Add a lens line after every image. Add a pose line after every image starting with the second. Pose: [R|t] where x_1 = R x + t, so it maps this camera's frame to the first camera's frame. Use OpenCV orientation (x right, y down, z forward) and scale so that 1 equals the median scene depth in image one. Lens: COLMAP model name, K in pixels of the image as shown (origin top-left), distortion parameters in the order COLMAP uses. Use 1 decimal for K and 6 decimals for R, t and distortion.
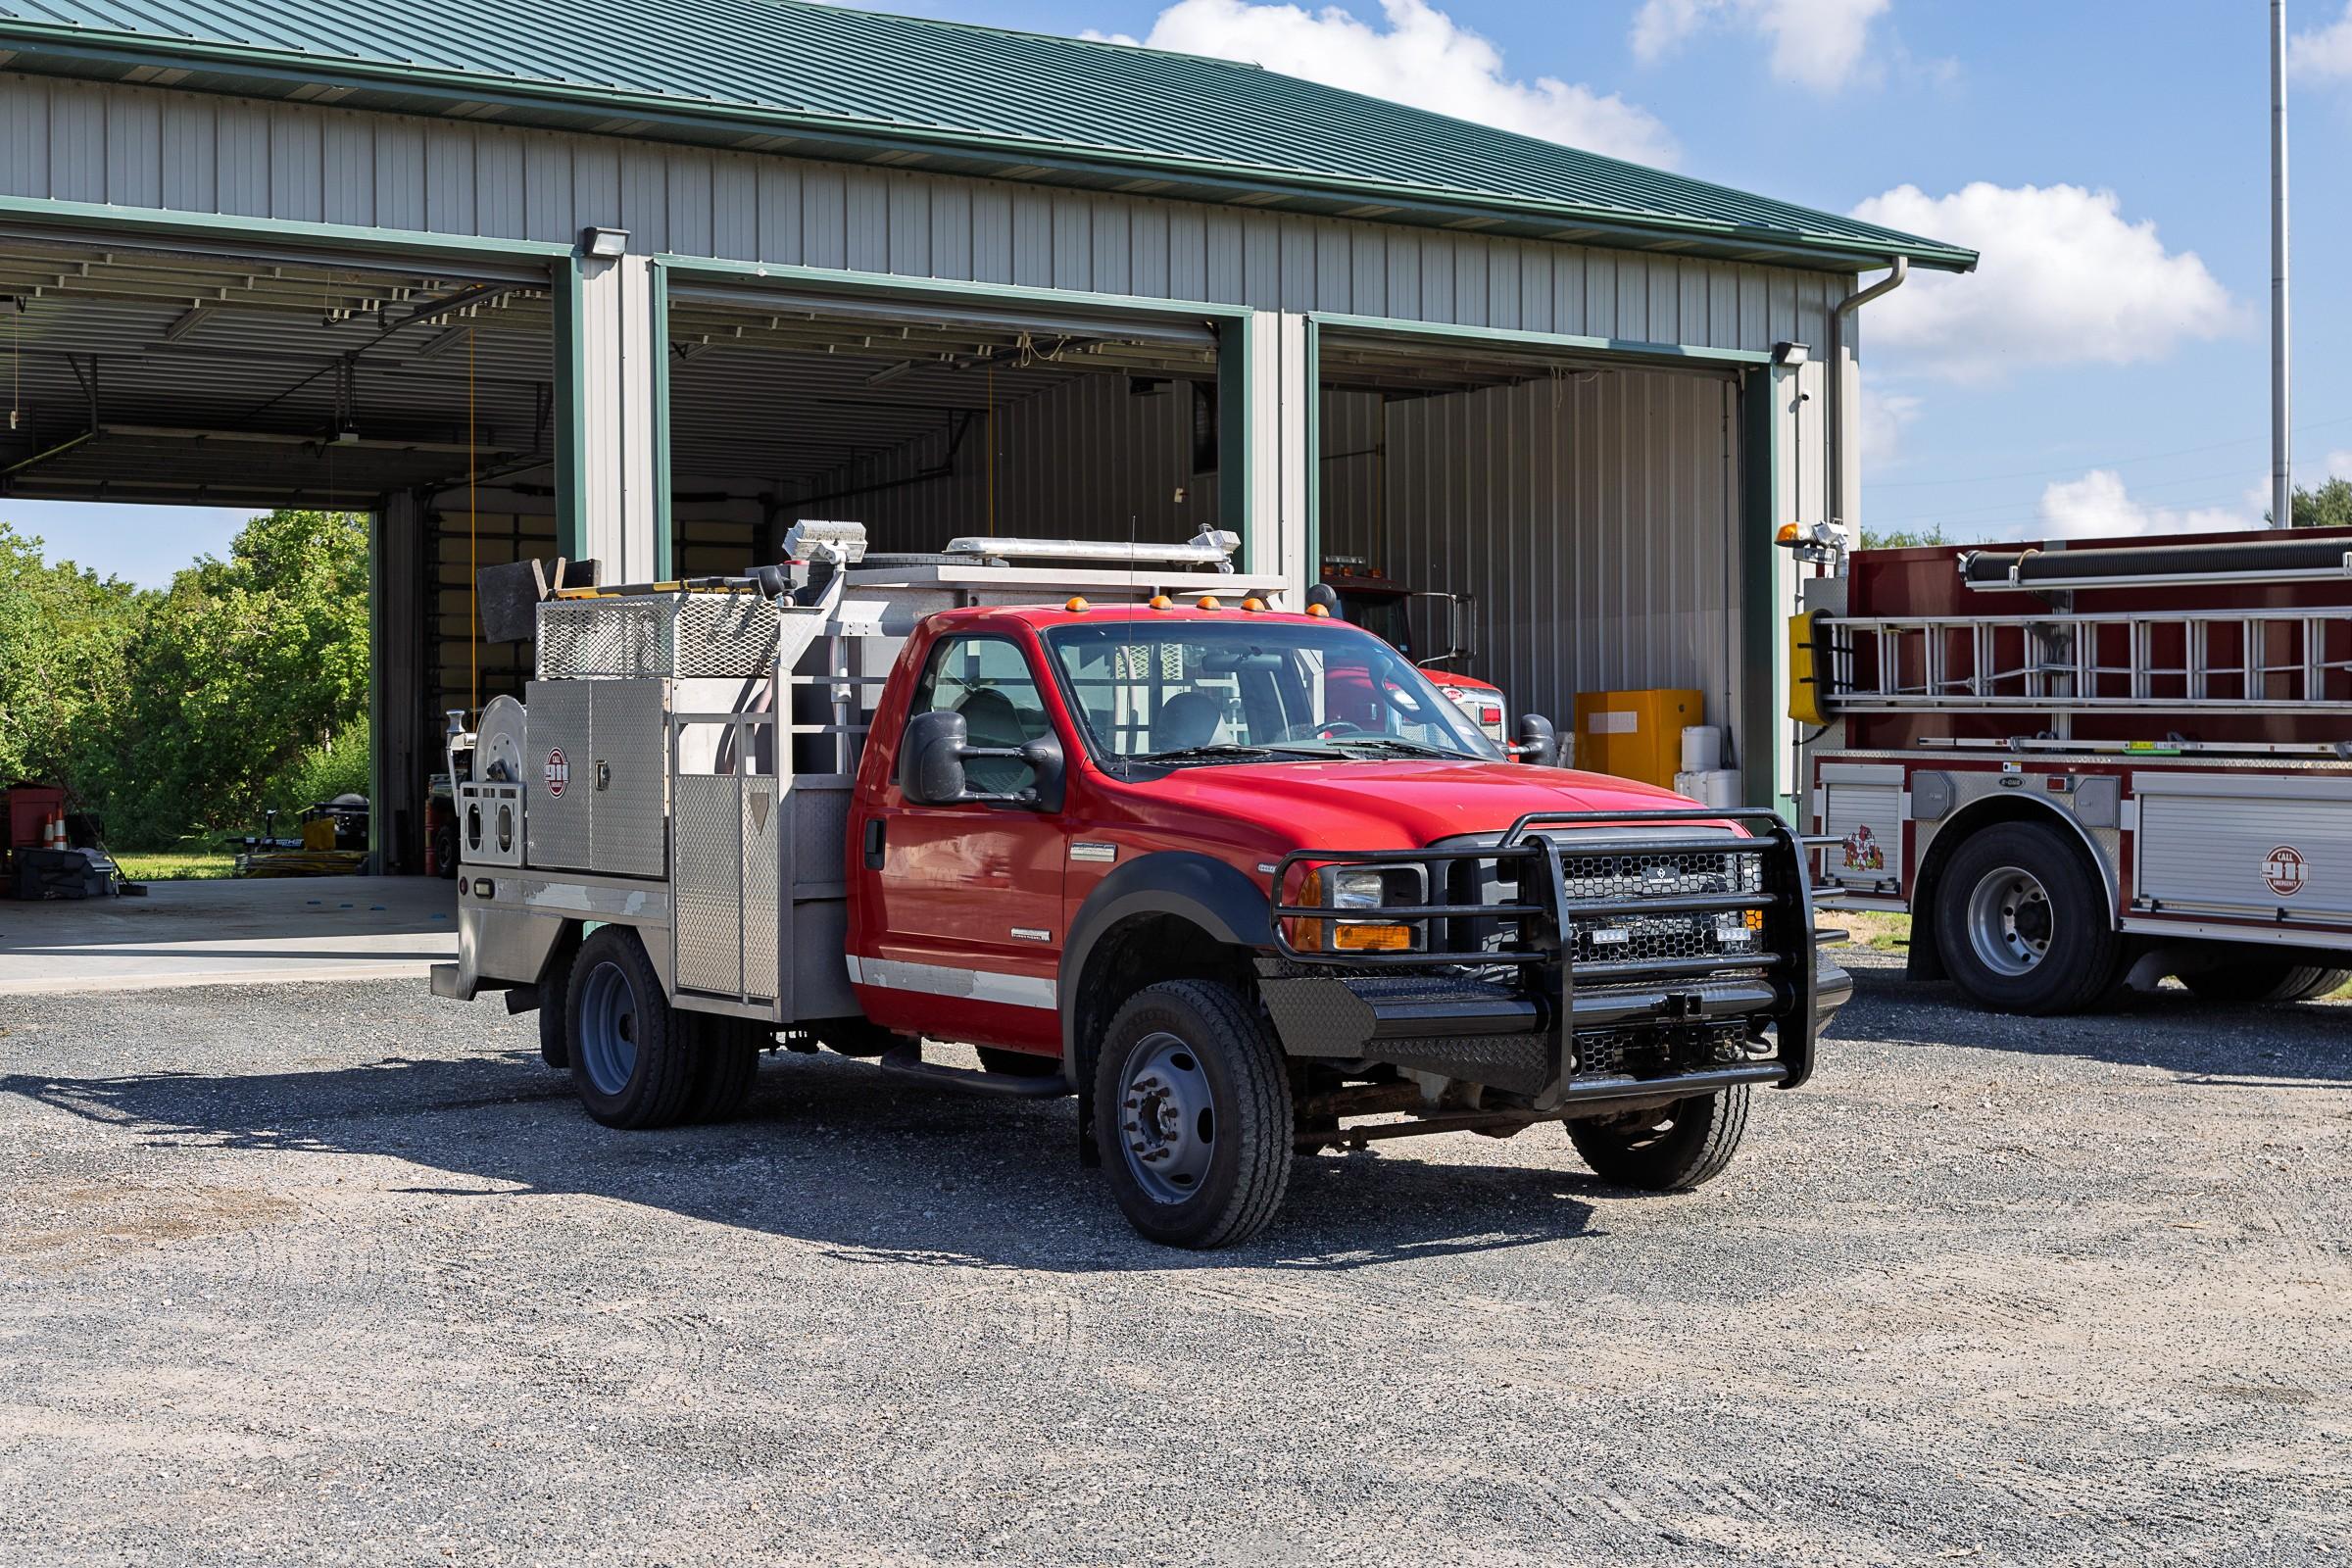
lens RADIAL K [[3211.6, 0, 1175.6], [0, 3211.6, 776.5], [0, 0, 1]] dist [0.003694, -0.008789]
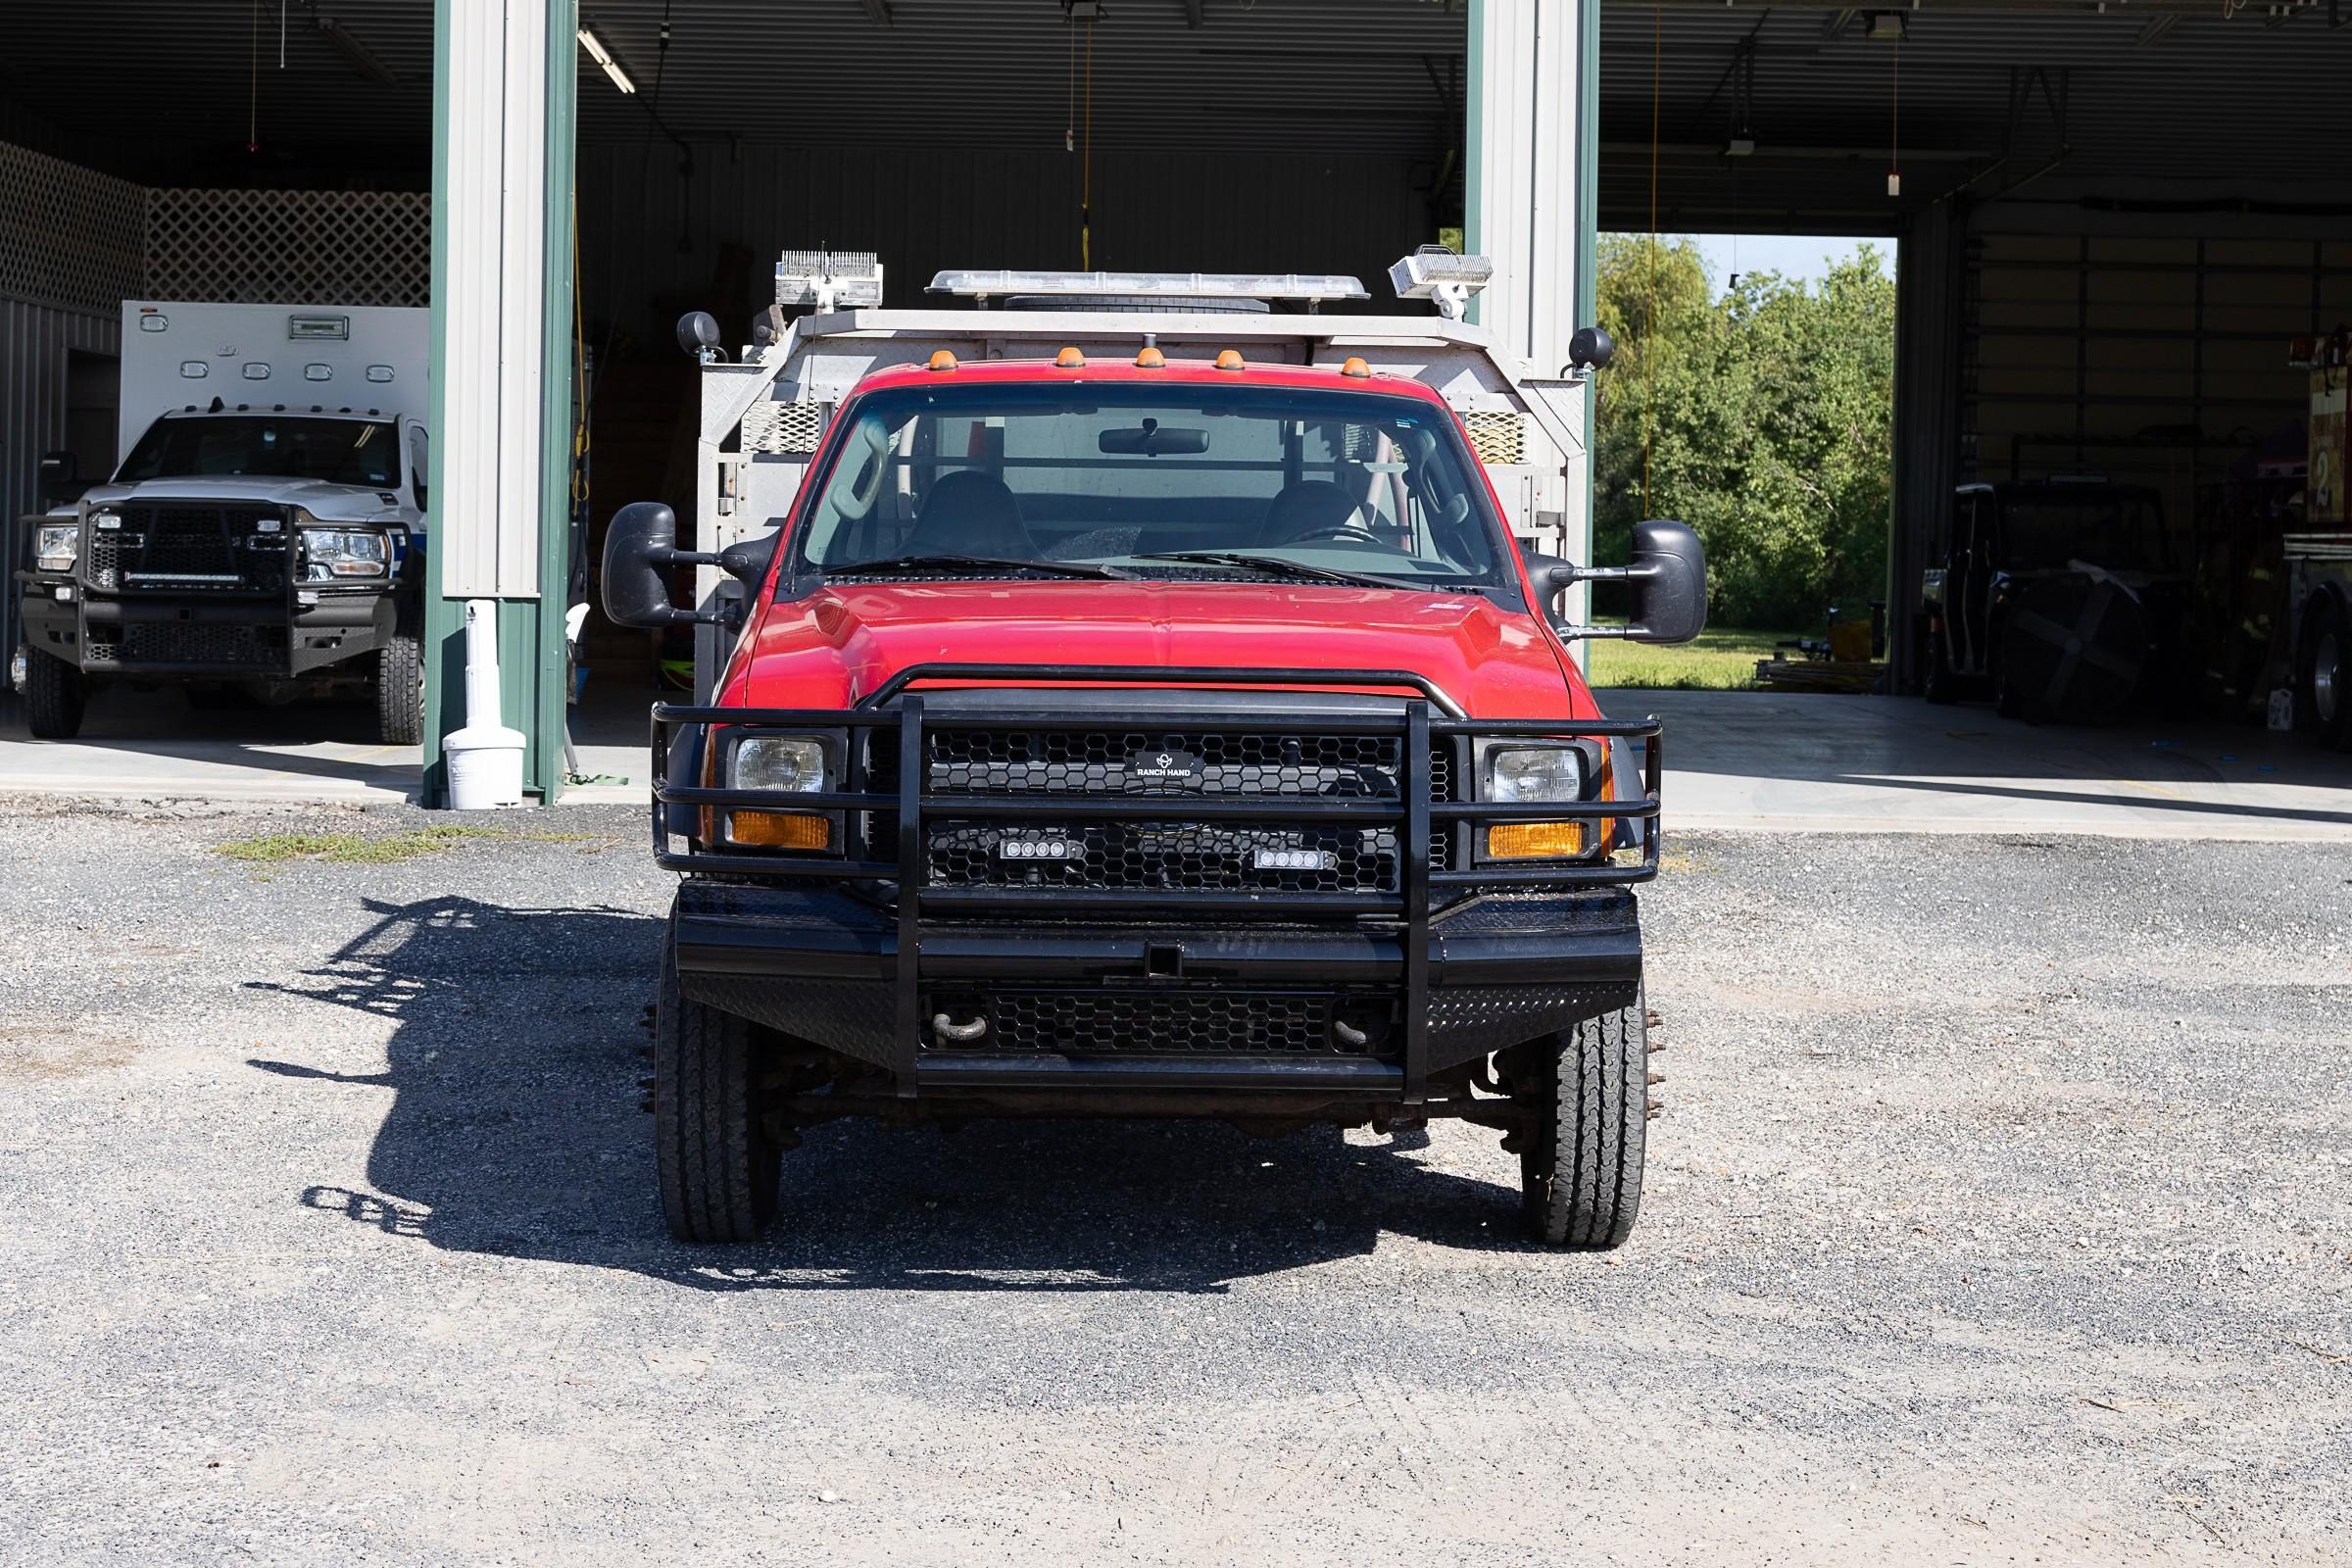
lens RADIAL K [[3997.3, 0, 1177.4], [0, 3997.3, 582.1], [0, 0, 1]] dist [-0.000091, 0.235672]
pose [[0.828213, 0.027396, -0.559744, 0.514306], [-0.024801, 0.999618, 0.012228, -0.014511], [0.559865, 0.003755, 0.828575, 0.258805]]
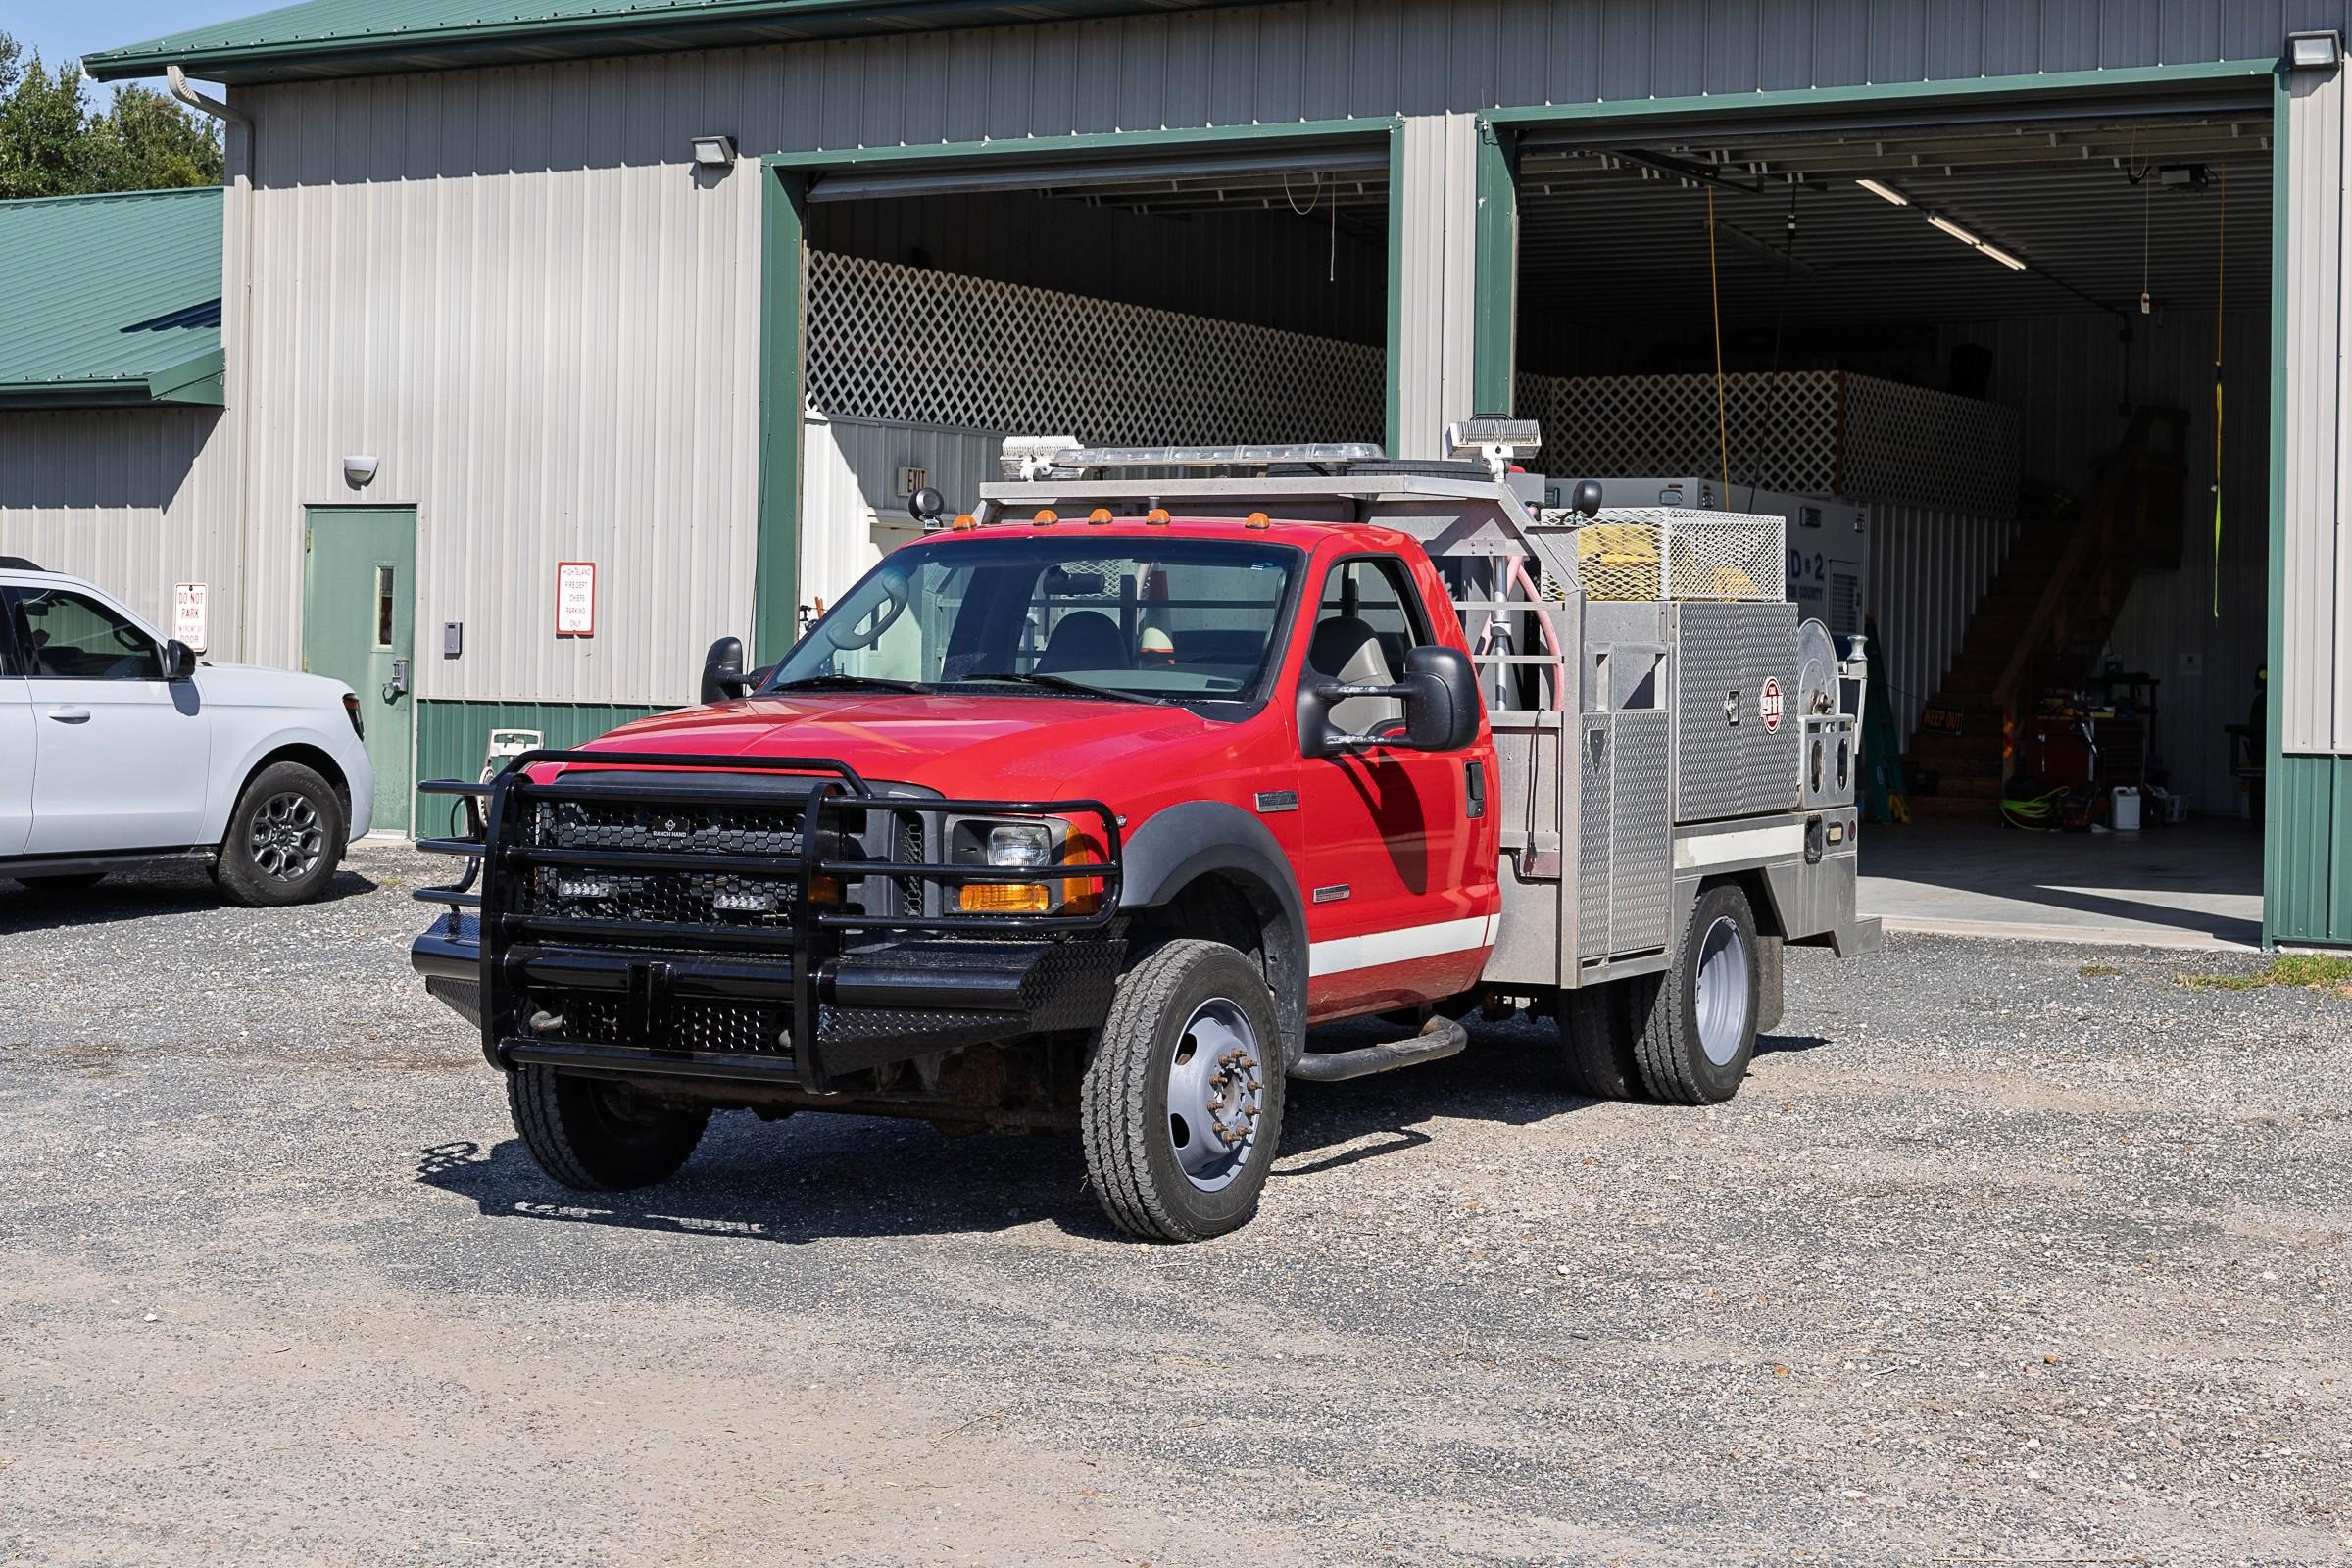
lens RADIAL K [[3853.4, 0, 1171.5], [0, 3853.4, 663.4], [0, 0, 1]] dist [0.004772, 0.067328]
pose [[0.438886, 0.013961, -0.898434, 0.966352], [-0.021767, 0.999751, 0.004902, -0.018801], [0.898279, 0.017405, 0.439081, 0.547053]]
